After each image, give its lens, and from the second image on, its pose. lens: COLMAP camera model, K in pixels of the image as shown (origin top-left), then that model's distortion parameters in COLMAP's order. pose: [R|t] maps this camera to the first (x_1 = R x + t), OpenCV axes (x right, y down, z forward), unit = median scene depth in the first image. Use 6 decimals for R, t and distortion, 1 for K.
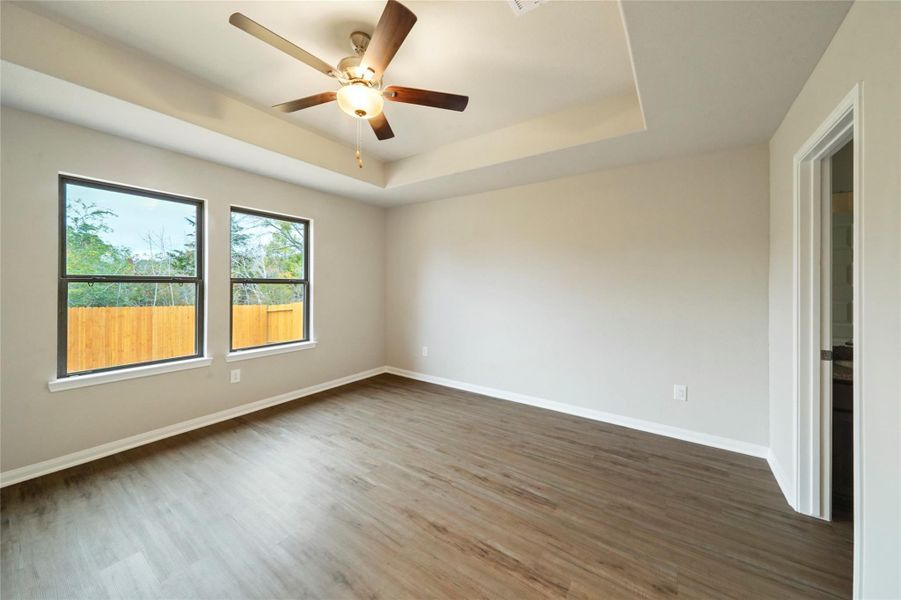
lens RADIAL K [[327.3, 0, 455.8], [0, 327.3, 283.2], [0, 0, 1]] dist [0.004643, -0.000268]
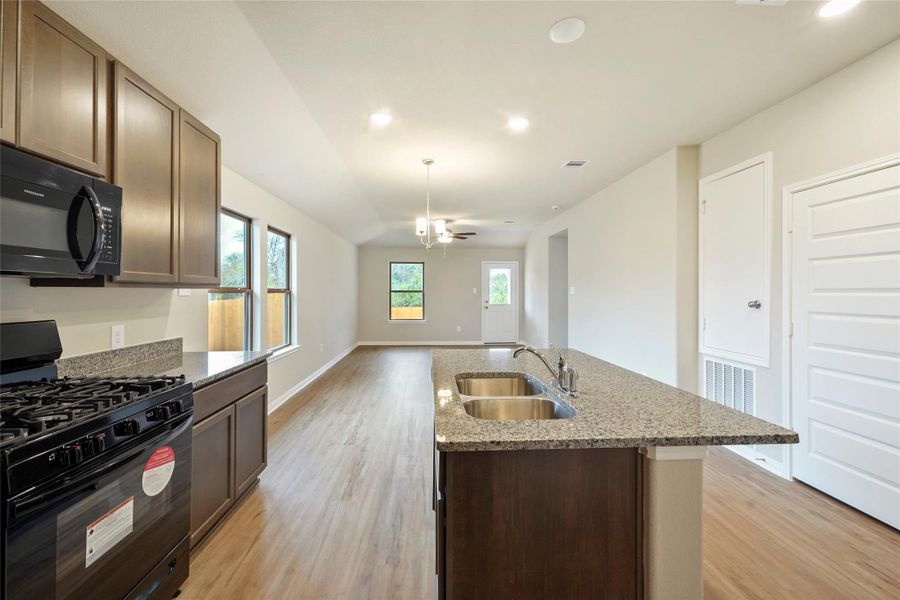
lens RADIAL K [[368.4, 0, 449.6], [0, 368.4, 288.3], [0, 0, 1]] dist [0.007414, -0.001863]
pose [[0.791299, 0.004045, 0.611416, -1.004966], [-0.001243, 0.999987, -0.005006, -0.009999], [-0.611428, 0.003202, 0.791294, -0.391751]]
